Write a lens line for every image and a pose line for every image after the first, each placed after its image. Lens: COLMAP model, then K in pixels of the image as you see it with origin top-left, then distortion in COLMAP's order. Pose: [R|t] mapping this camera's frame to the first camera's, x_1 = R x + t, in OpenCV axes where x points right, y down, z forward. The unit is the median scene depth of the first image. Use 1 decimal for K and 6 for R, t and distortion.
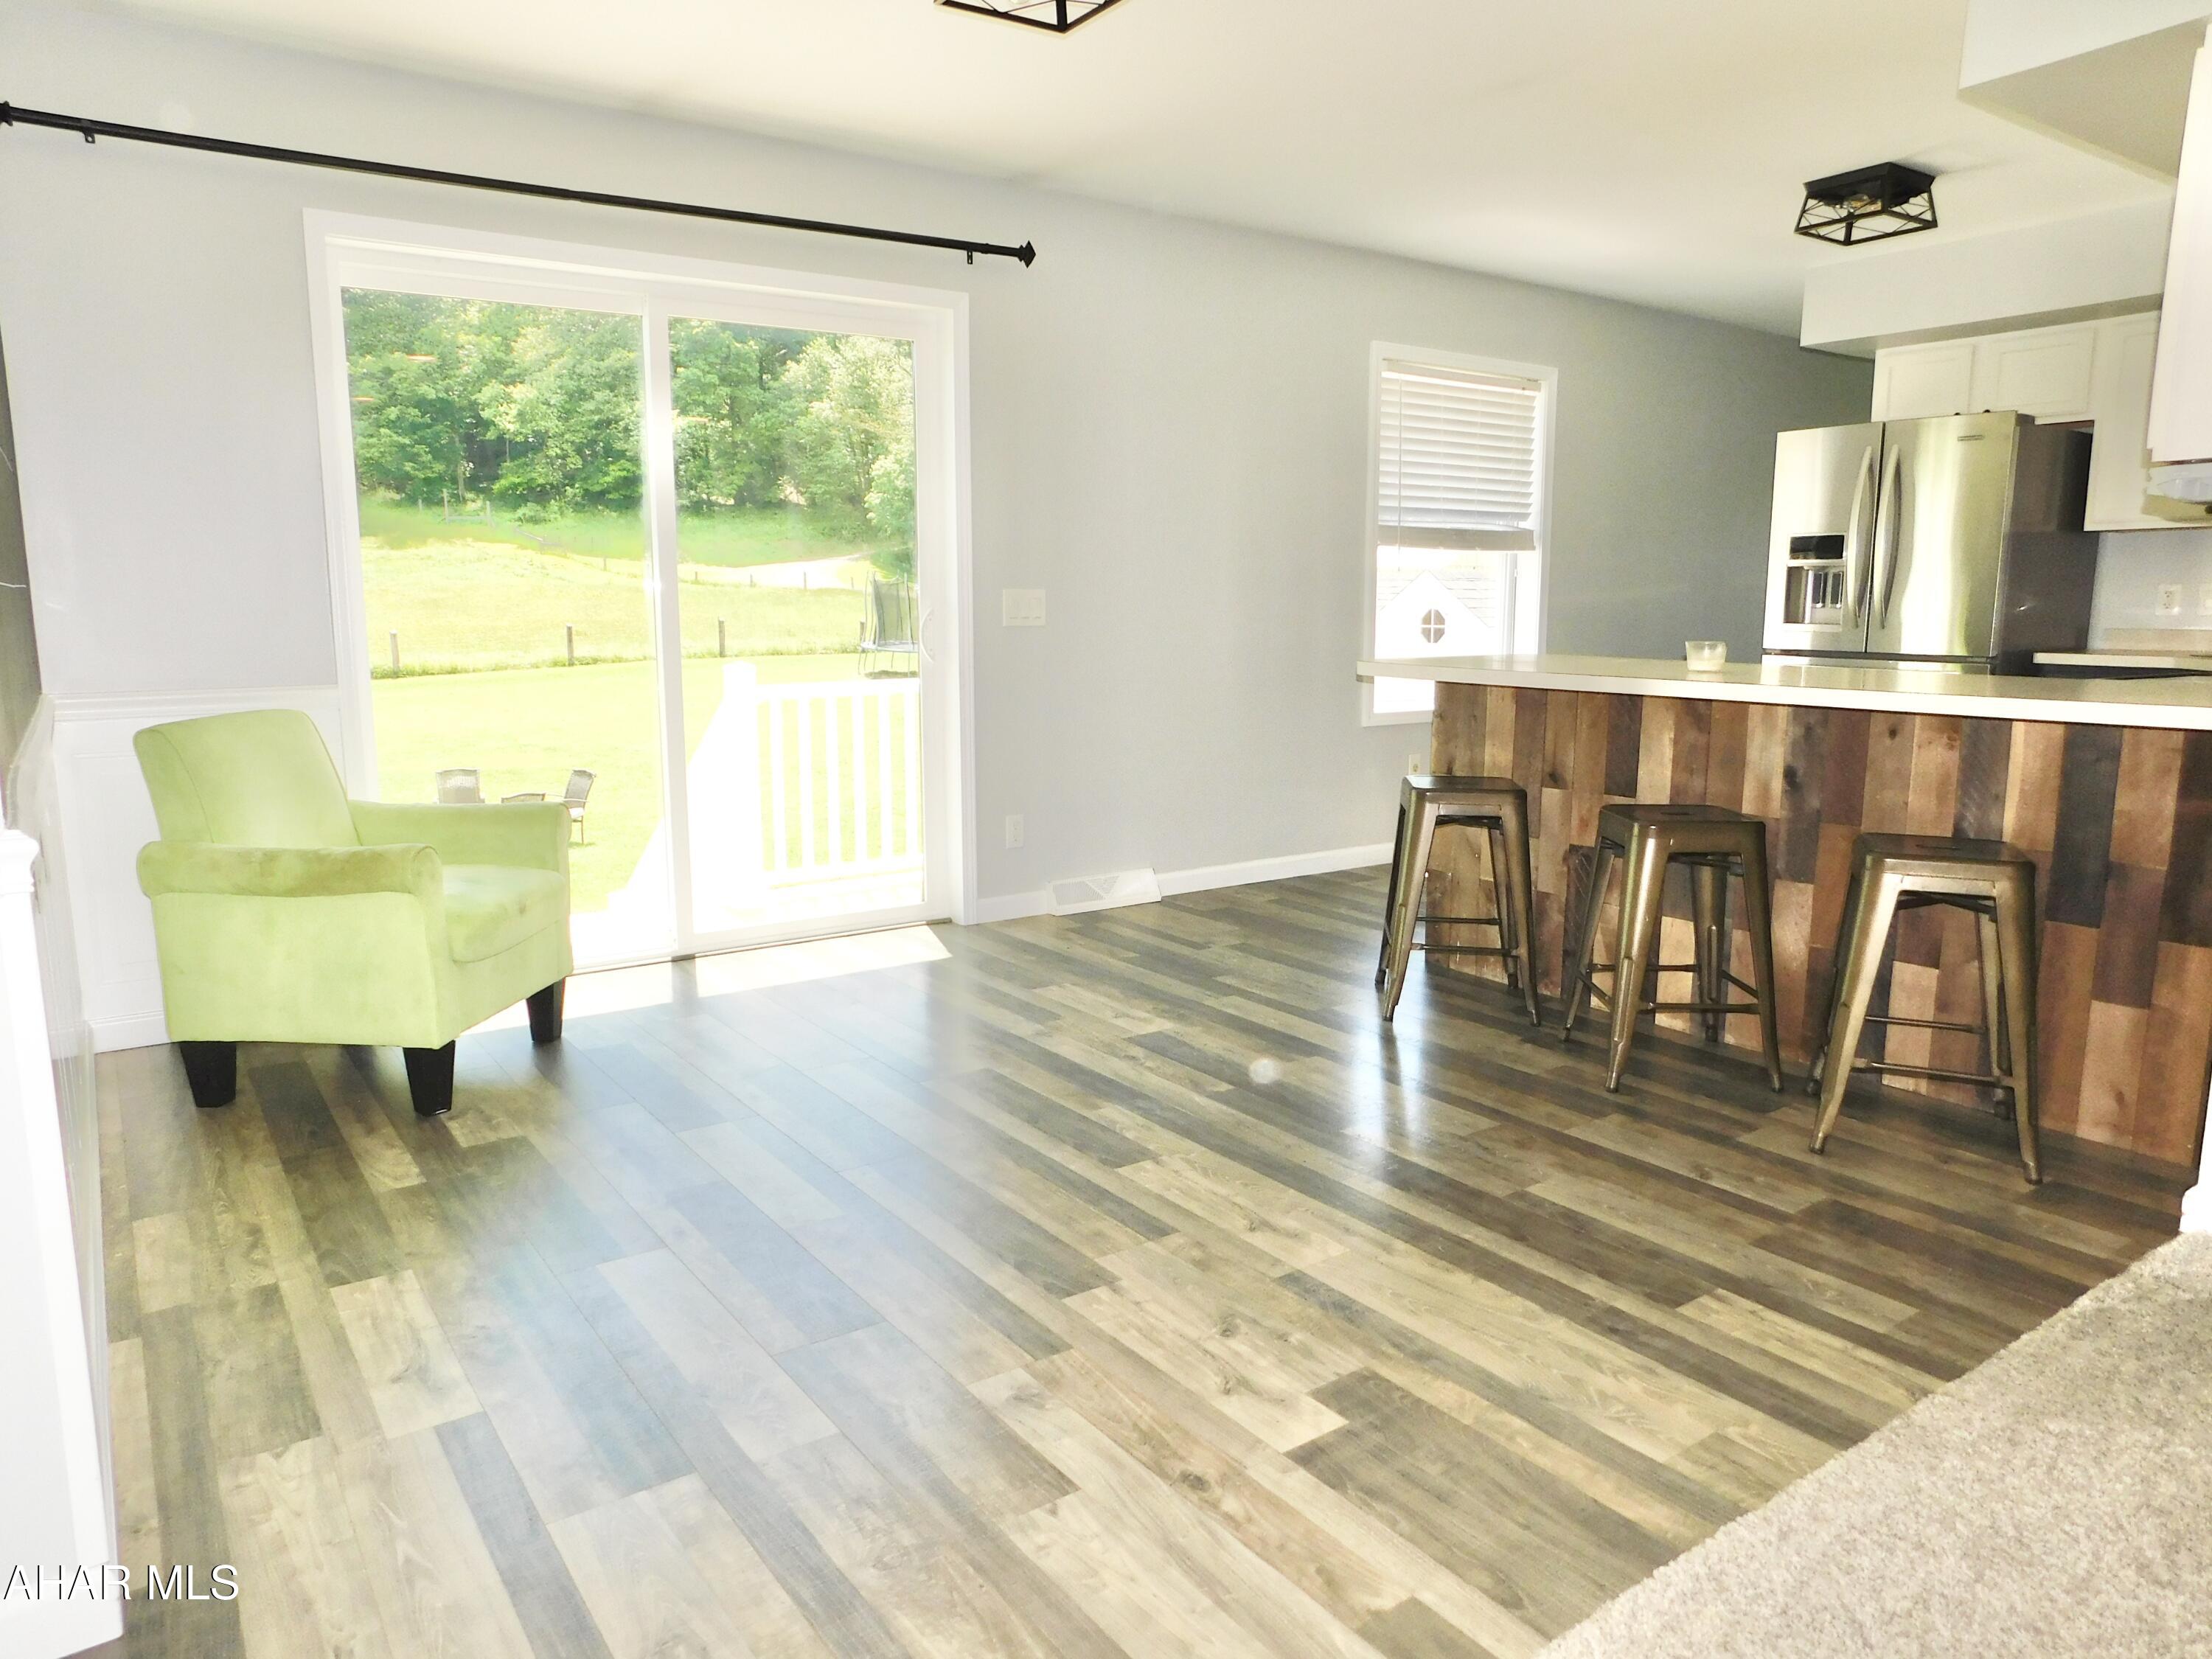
lens RADIAL K [[1479.7, 0, 1095.6], [0, 1479.7, 830.5], [0, 0, 1]] dist [-0.084924, 0.078817]
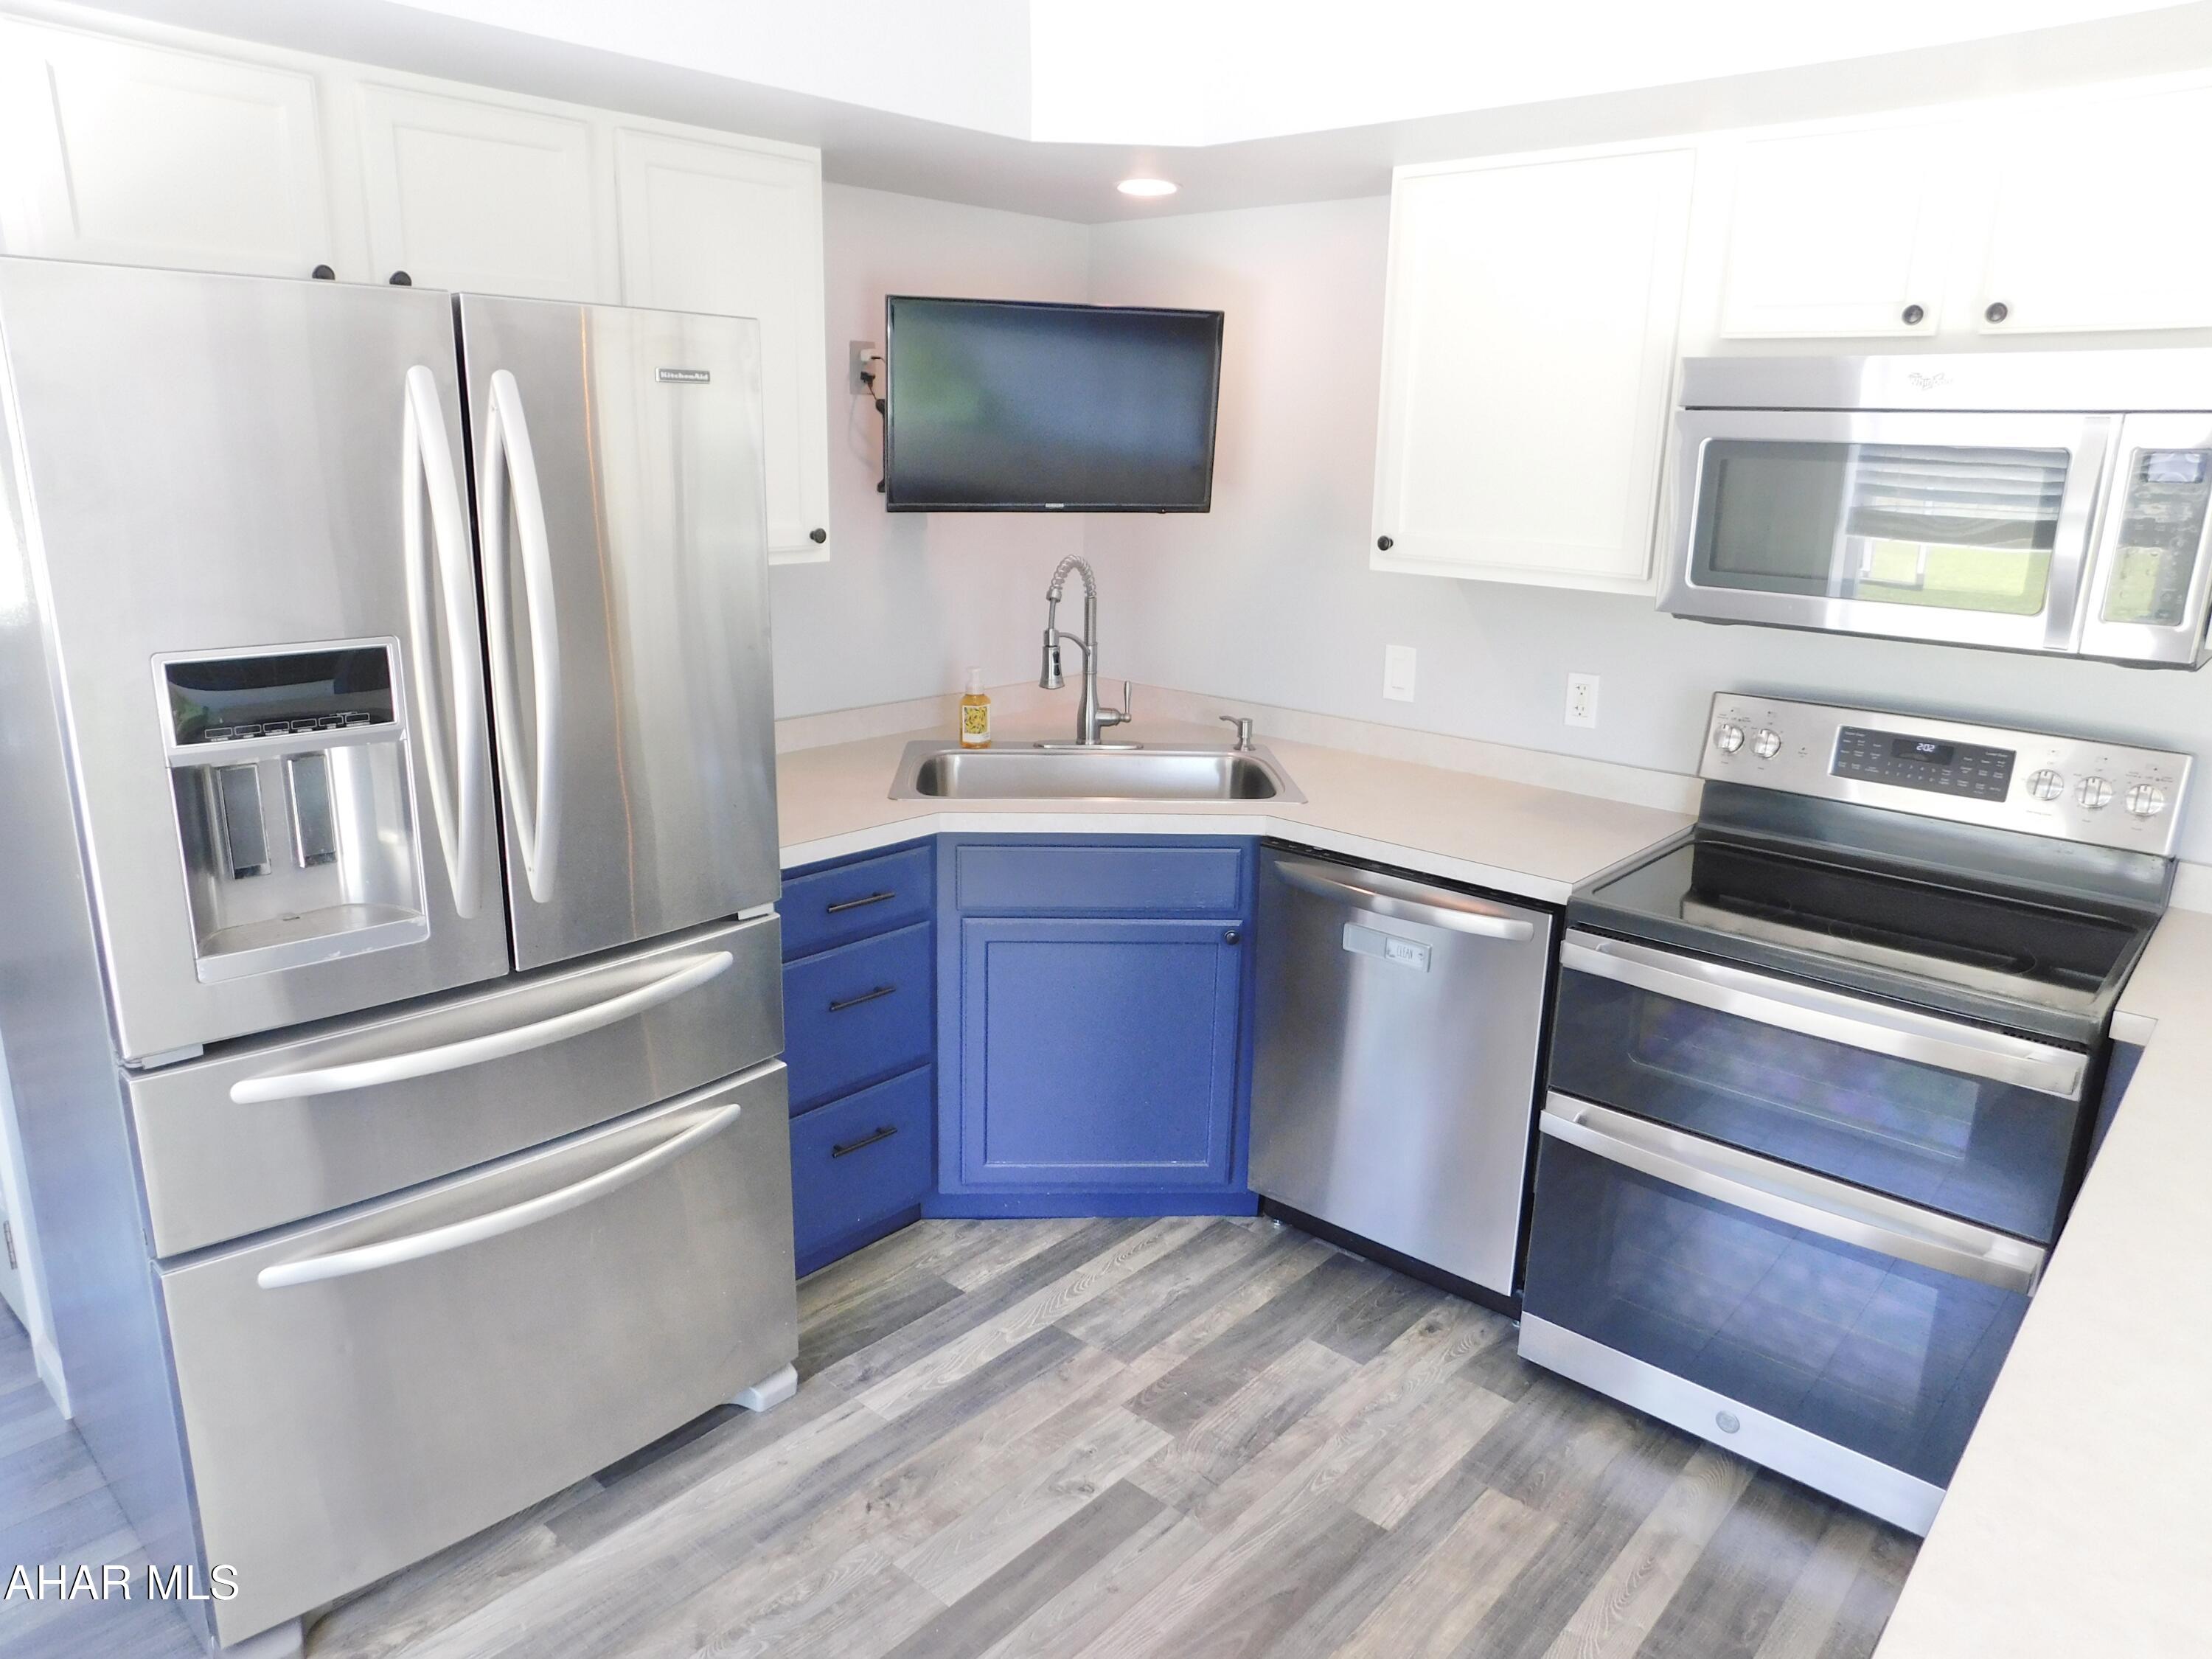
lens RADIAL K [[1479.7, 0, 1095.6], [0, 1479.7, 830.5], [0, 0, 1]] dist [-0.084924, 0.078817]
pose [[-0.222575, -0.262537, 0.938901, 0.365116], [0.129879, 0.946489, 0.295448, -0.488668], [-0.966226, 0.187703, -0.176567, 1.869701]]
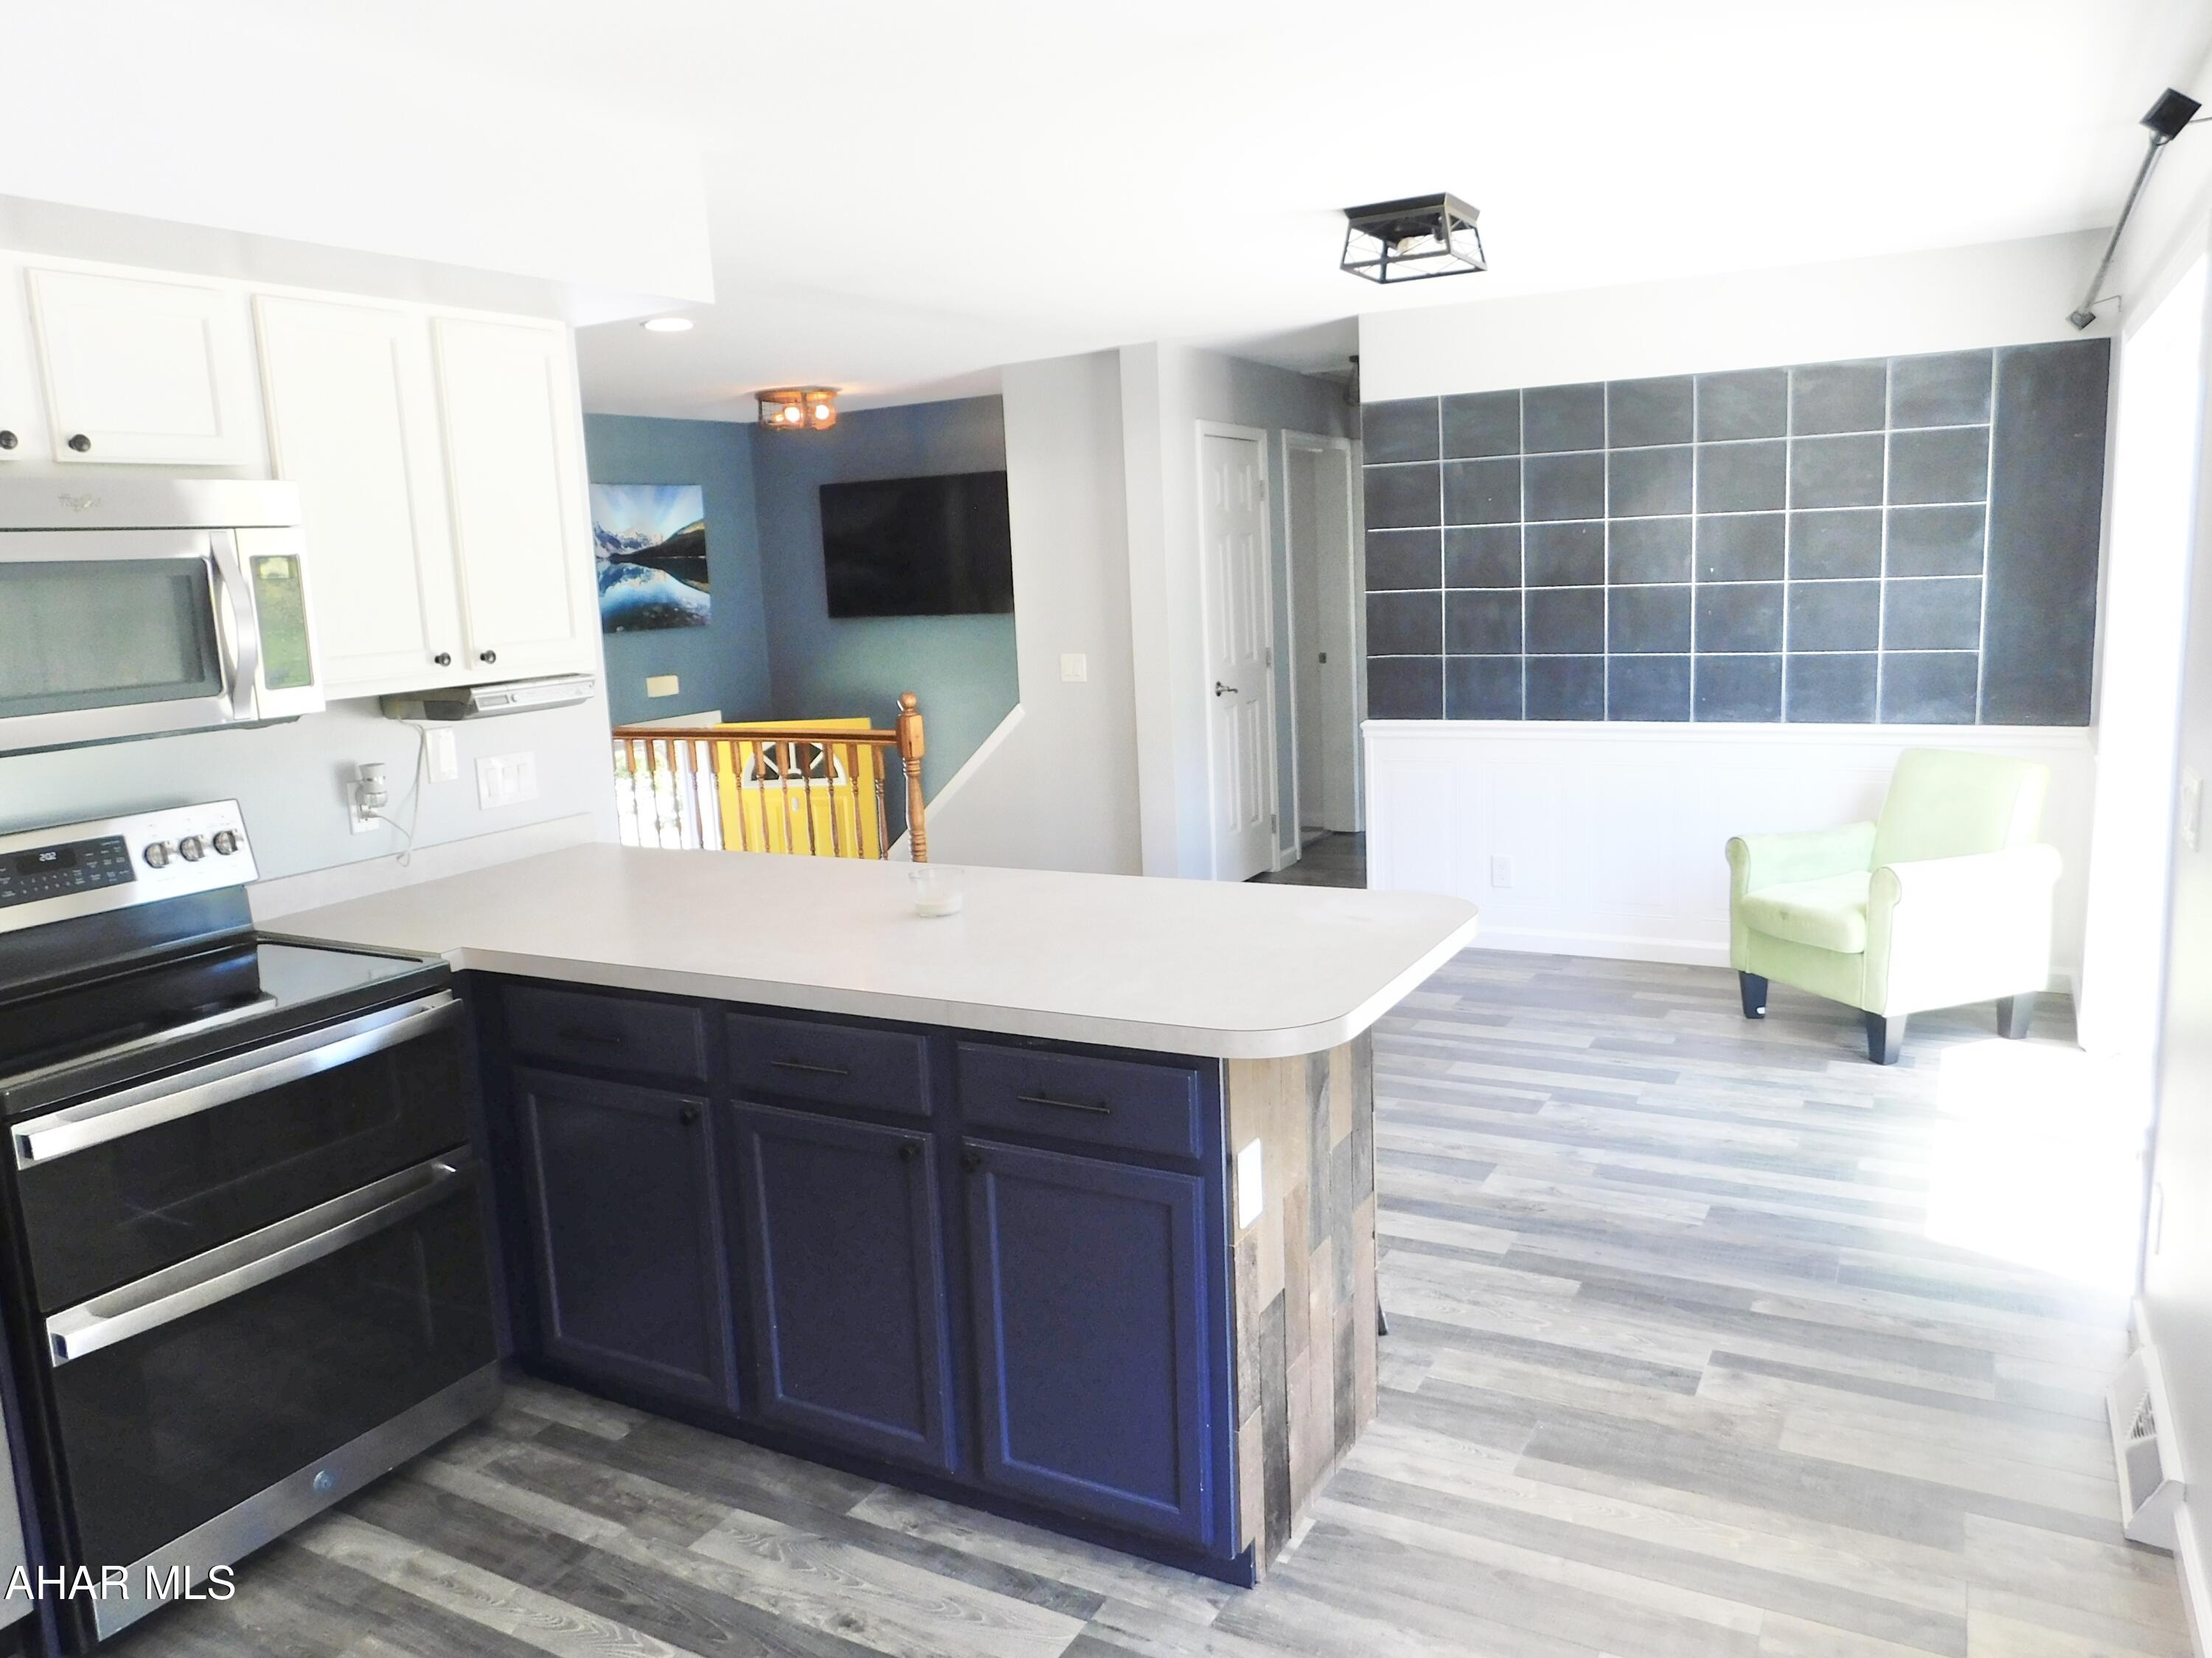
lens RADIAL K [[1560.3, 0, 1146.4], [0, 1560.3, 823.0], [0, 0, 1]] dist [-0.047701, -0.000581]
pose [[-0.889662, 0.110942, -0.442936, 0.917092], [-0.031291, 0.952943, 0.301532, -0.536251], [0.455545, 0.282121, -0.844326, 2.325586]]
